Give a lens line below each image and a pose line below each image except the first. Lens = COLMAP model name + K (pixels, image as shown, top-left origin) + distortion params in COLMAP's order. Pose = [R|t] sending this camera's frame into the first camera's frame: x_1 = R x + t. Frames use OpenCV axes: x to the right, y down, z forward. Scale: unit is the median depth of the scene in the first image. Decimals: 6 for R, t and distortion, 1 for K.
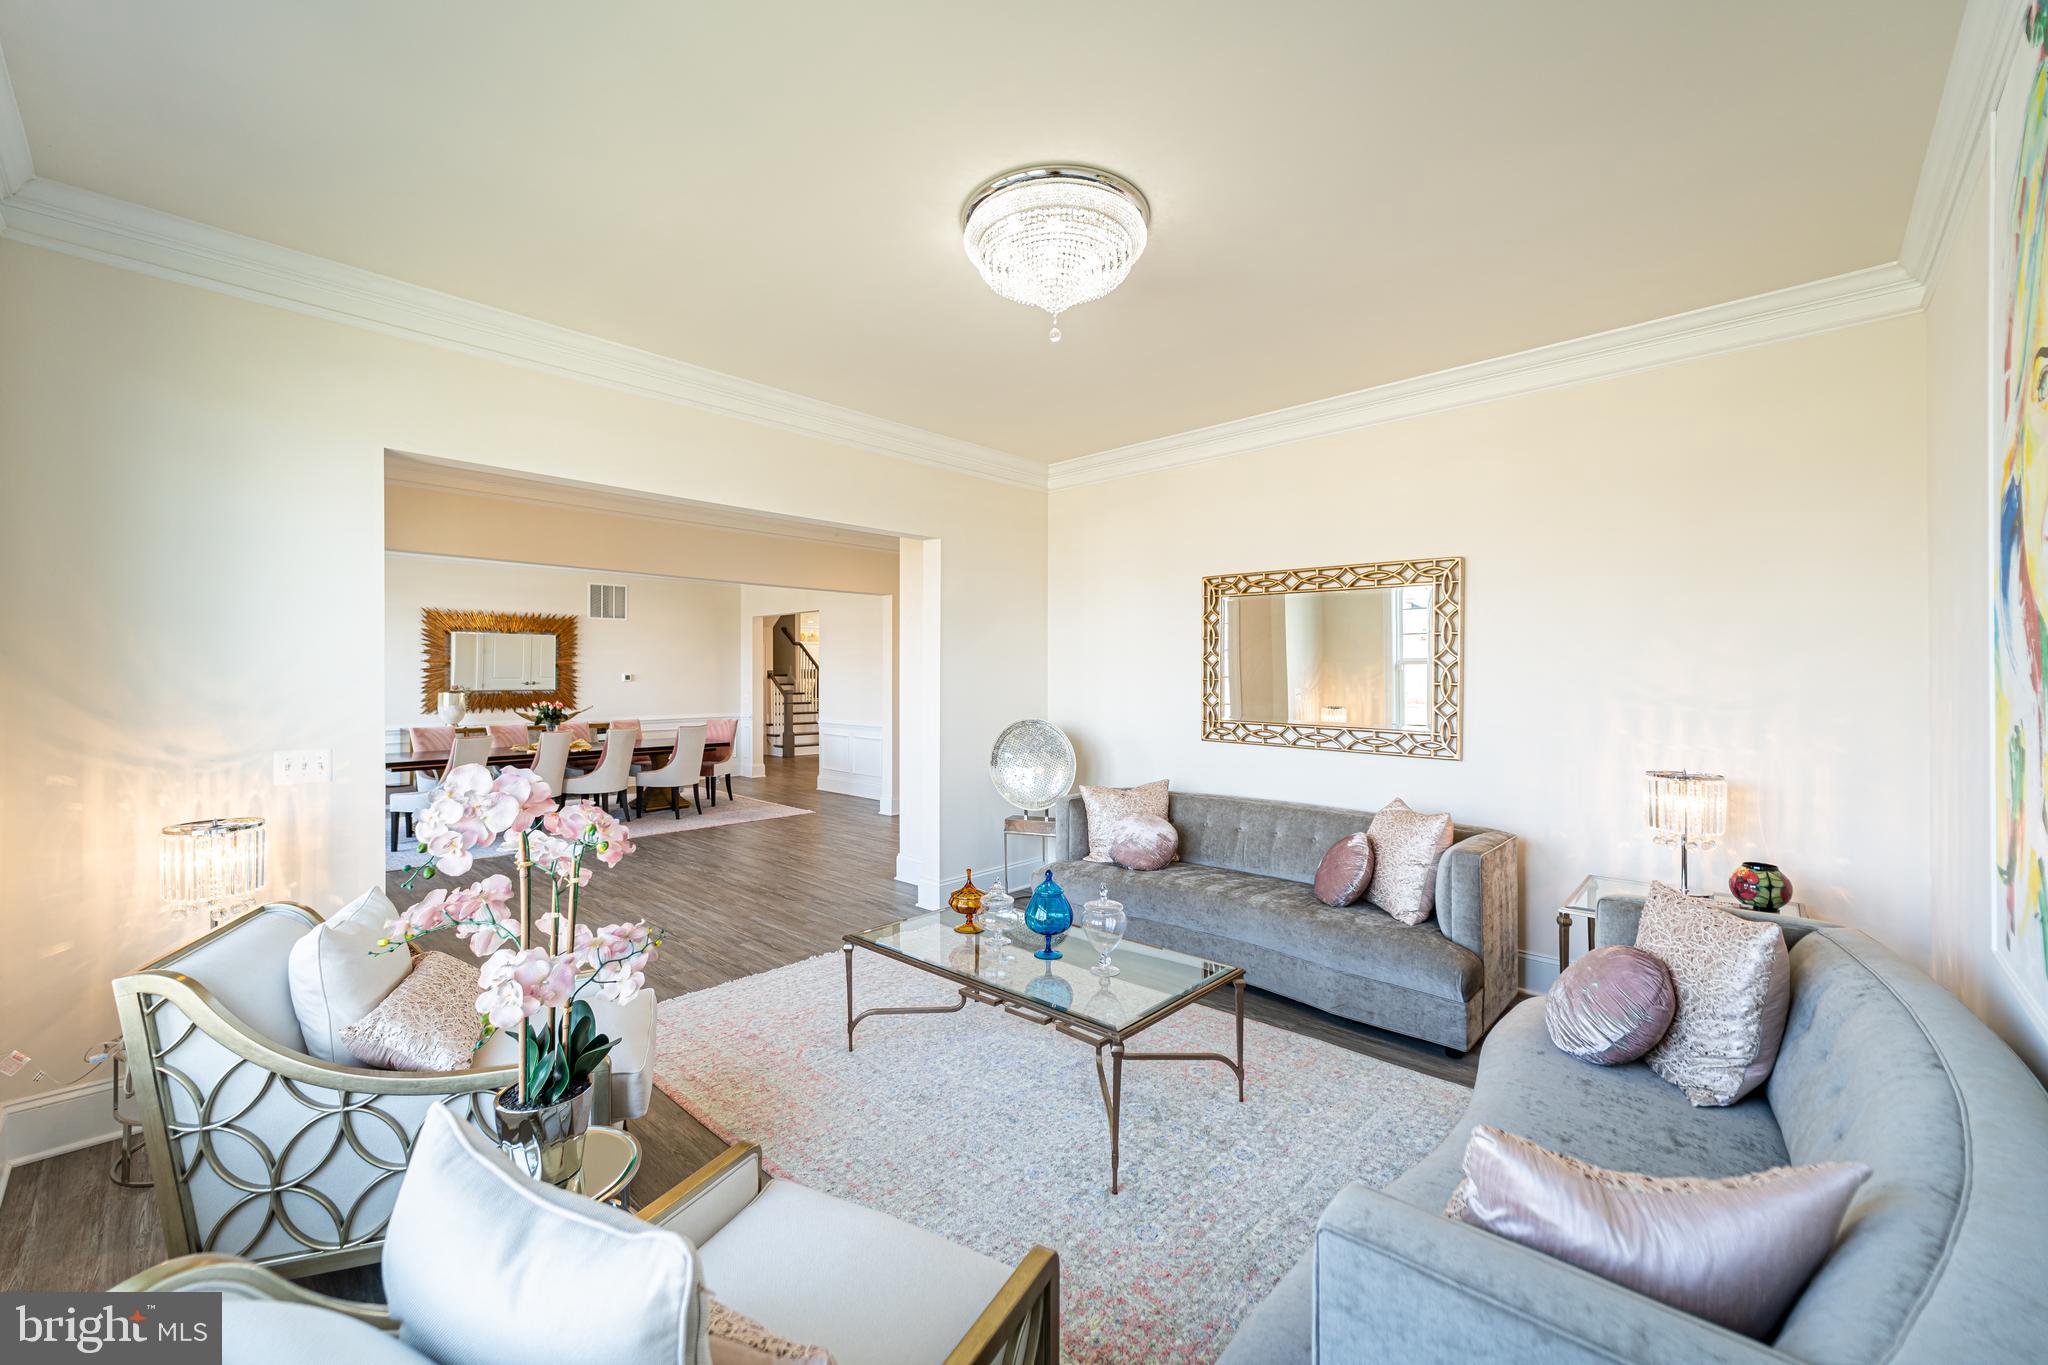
lens RADIAL K [[817.5, 0, 1017.0], [0, 817.5, 677.4], [0, 0, 1]] dist [-0.000084, -0.000410]
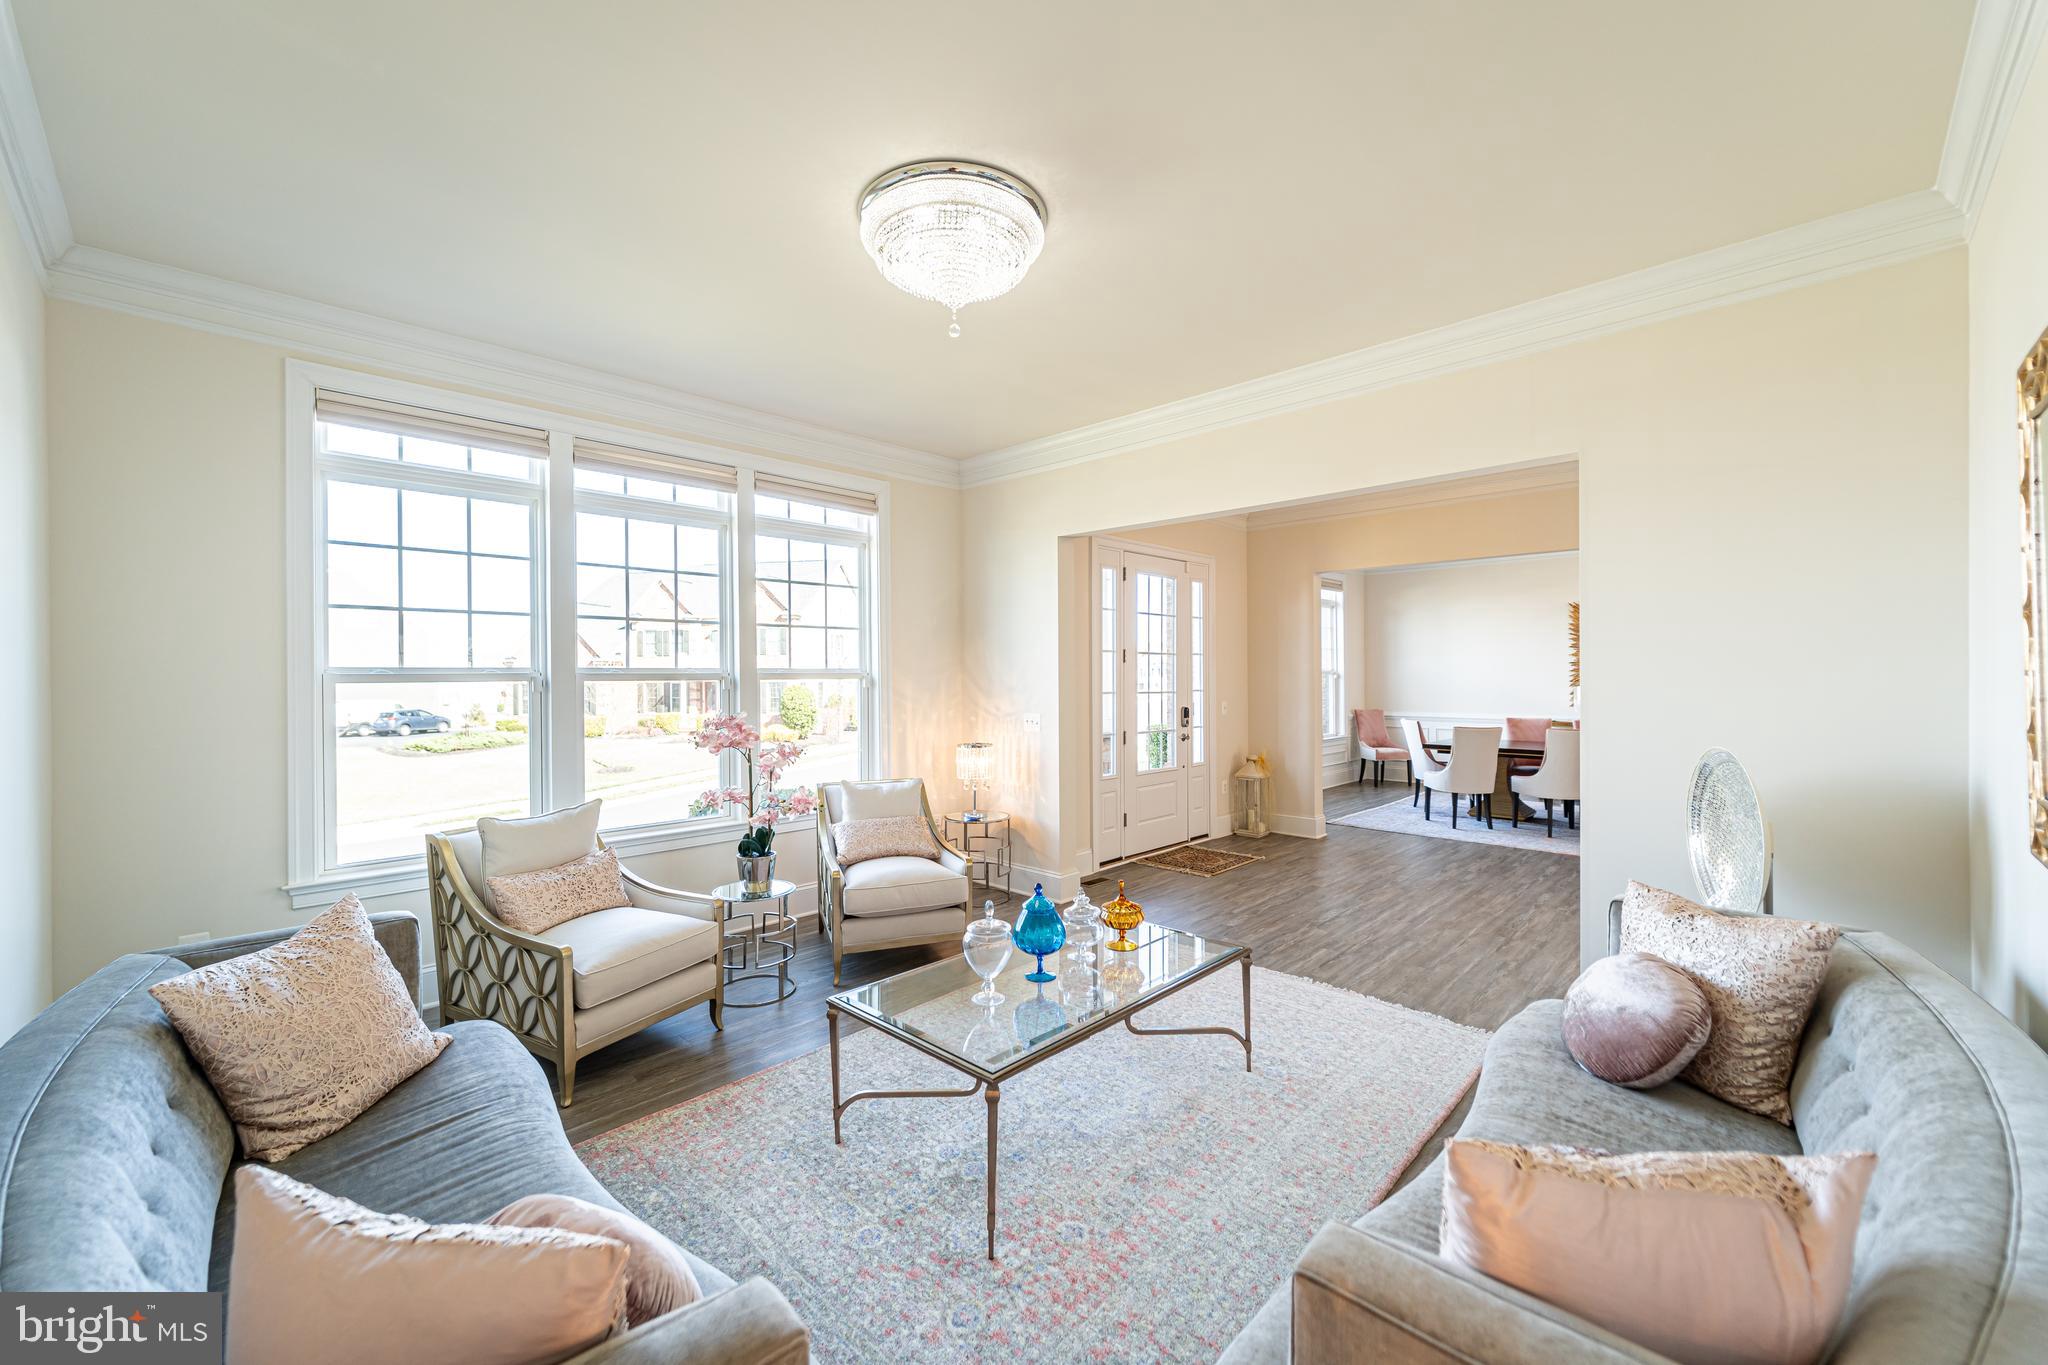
lens RADIAL K [[817.5, 0, 1017.0], [0, 817.5, 677.4], [0, 0, 1]] dist [-0.000084, -0.000410]
pose [[-0.019136, 0.002907, -0.999813, 0.951860], [0.005016, 0.999983, 0.002811, 0.003351], [0.999804, -0.004962, -0.019150, 0.992994]]
